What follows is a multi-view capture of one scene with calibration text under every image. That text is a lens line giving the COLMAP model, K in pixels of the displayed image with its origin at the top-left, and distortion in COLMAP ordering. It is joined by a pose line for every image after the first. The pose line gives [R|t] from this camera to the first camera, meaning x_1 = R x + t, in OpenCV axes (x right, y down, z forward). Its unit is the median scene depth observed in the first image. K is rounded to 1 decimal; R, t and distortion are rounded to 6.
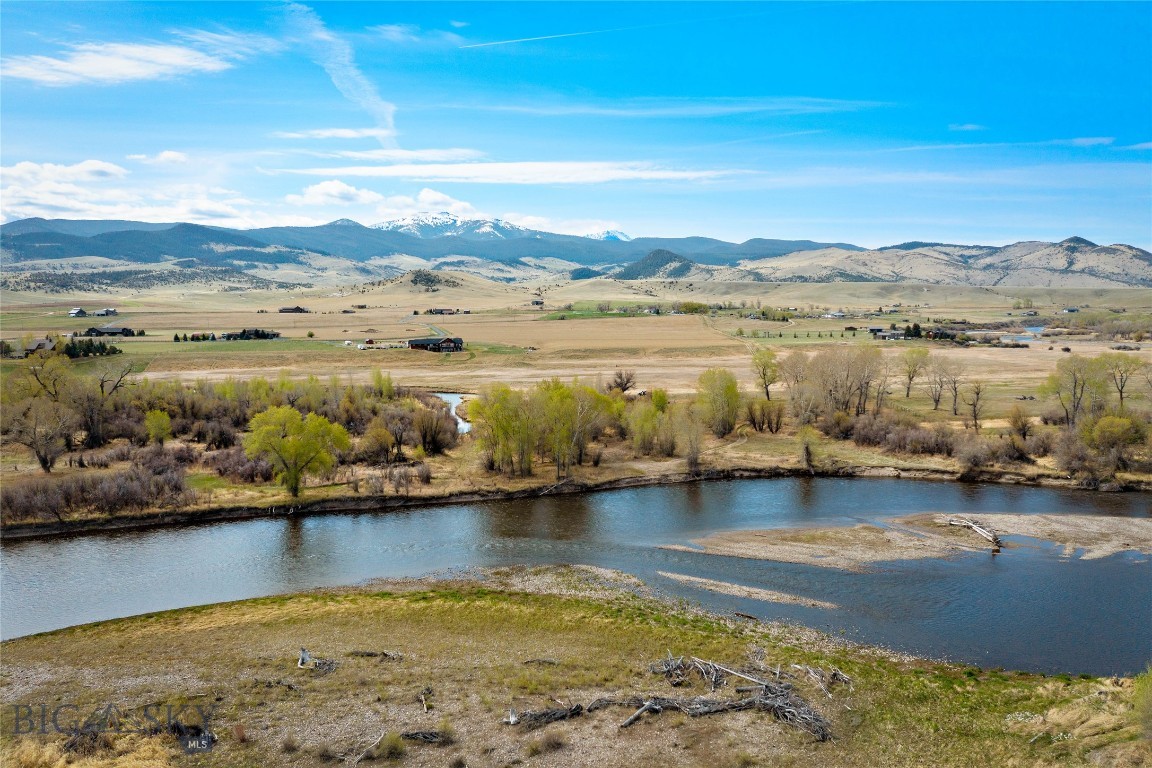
lens RADIAL K [[905.0, 0, 574.1], [0, 905.0, 386.3], [0, 0, 1]] dist [-0.023132, 0.007927]
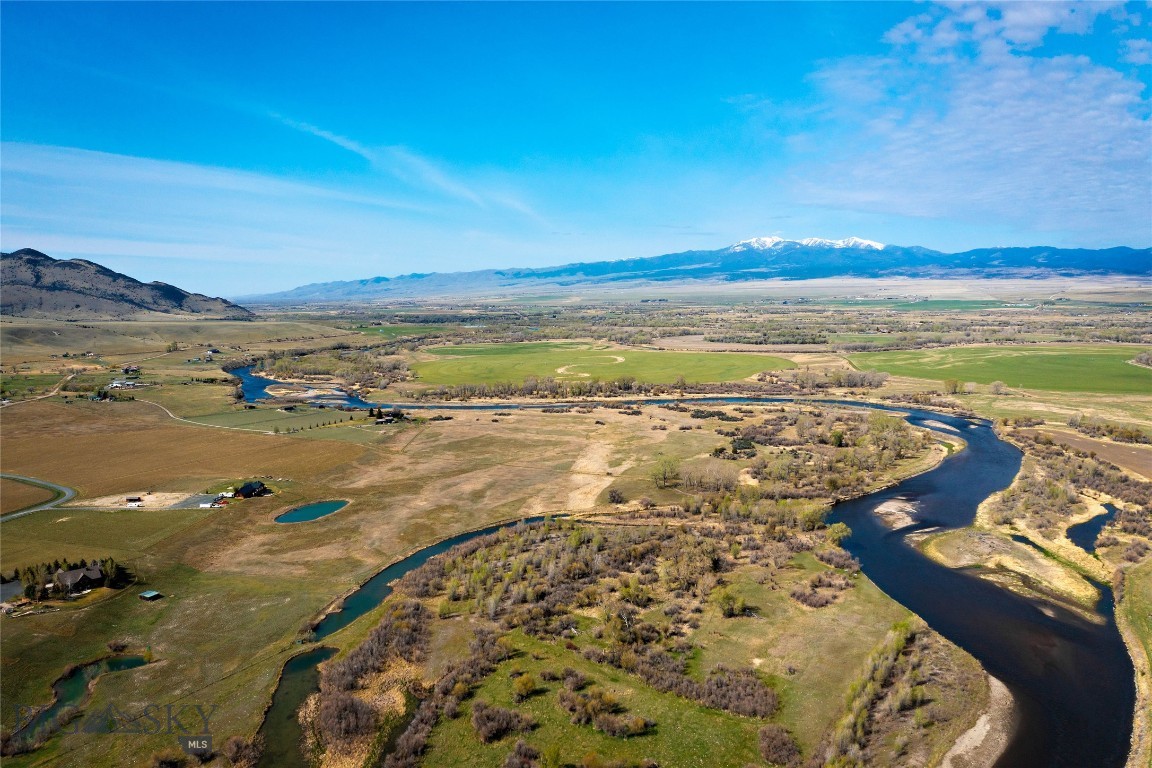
lens RADIAL K [[905.0, 0, 581.0], [0, 905.0, 376.6], [0, 0, 1]] dist [-0.023132, 0.007927]
pose [[0.421226, -0.089089, 0.902570, -0.120818], [0.089576, 0.994385, 0.056347, -0.026135], [-0.902521, 0.057114, 0.426841, 0.010401]]
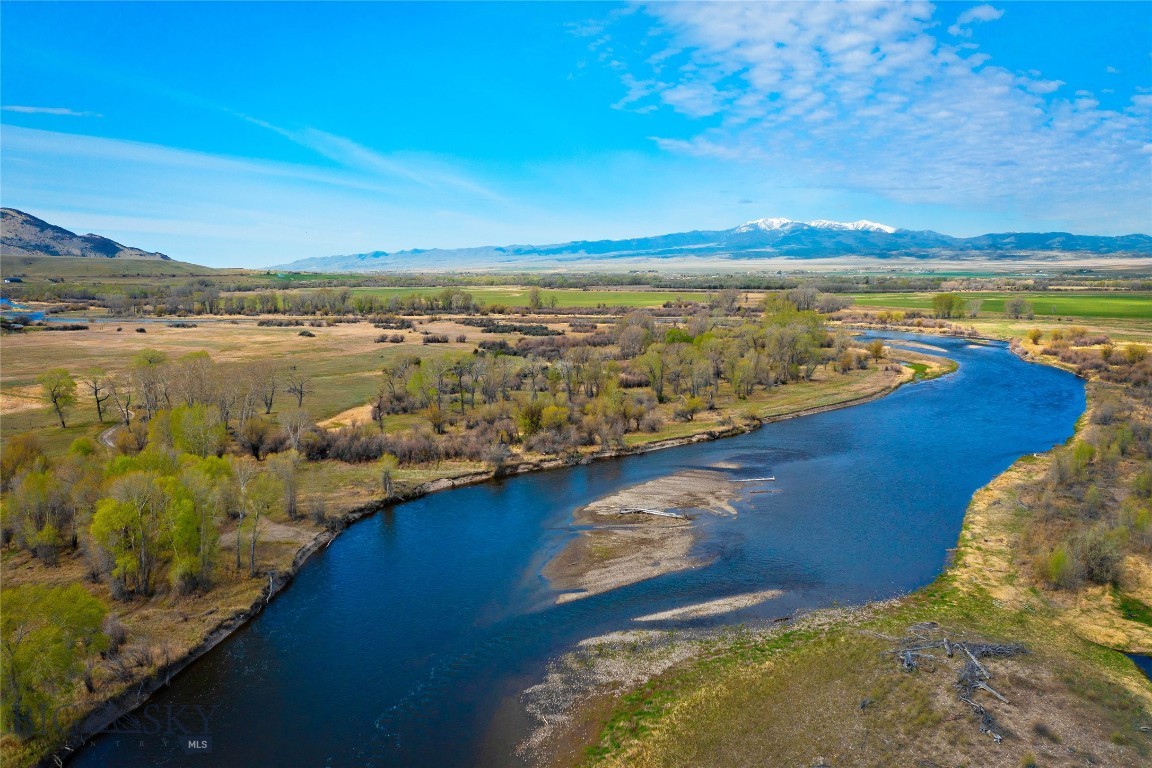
lens RADIAL K [[905.0, 0, 576.6], [0, 905.0, 369.1], [0, 0, 1]] dist [-0.023132, 0.007927]
pose [[0.434570, -0.091044, 0.896025, -0.019467], [0.071333, 0.995231, 0.066528, -0.003677], [-0.897809, 0.035005, 0.438992, 0.013418]]
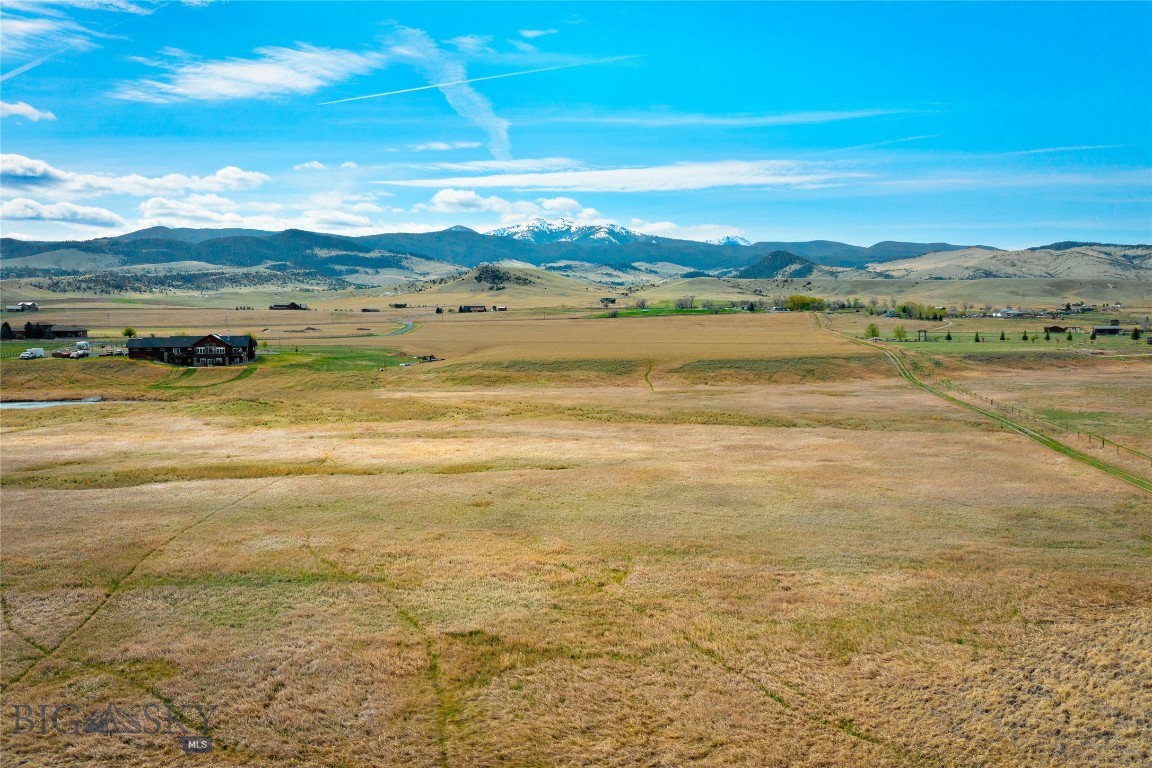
lens RADIAL K [[905.0, 0, 575.5], [0, 905.0, 379.6], [0, 0, 1]] dist [-0.023132, 0.007927]
pose [[0.991387, 0.009713, -0.130607, 0.011813], [-0.011881, 0.999804, -0.015836, -0.003033], [0.130427, 0.017251, 0.991308, 0.066776]]
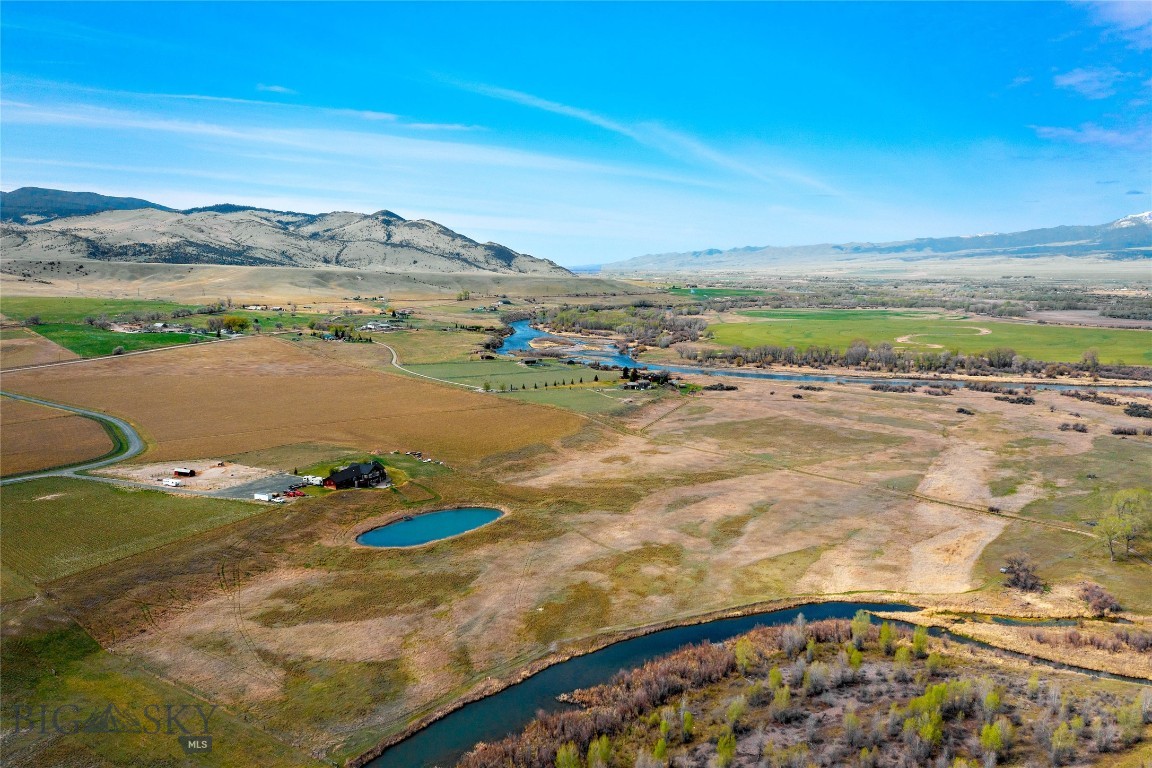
lens RADIAL K [[905.0, 0, 575.7], [0, 905.0, 390.4], [0, 0, 1]] dist [-0.023132, 0.007927]
pose [[0.719449, -0.085406, 0.689274, -0.060928], [0.047868, 0.996148, 0.073467, -0.018631], [-0.692893, -0.019861, 0.720766, 0.041724]]
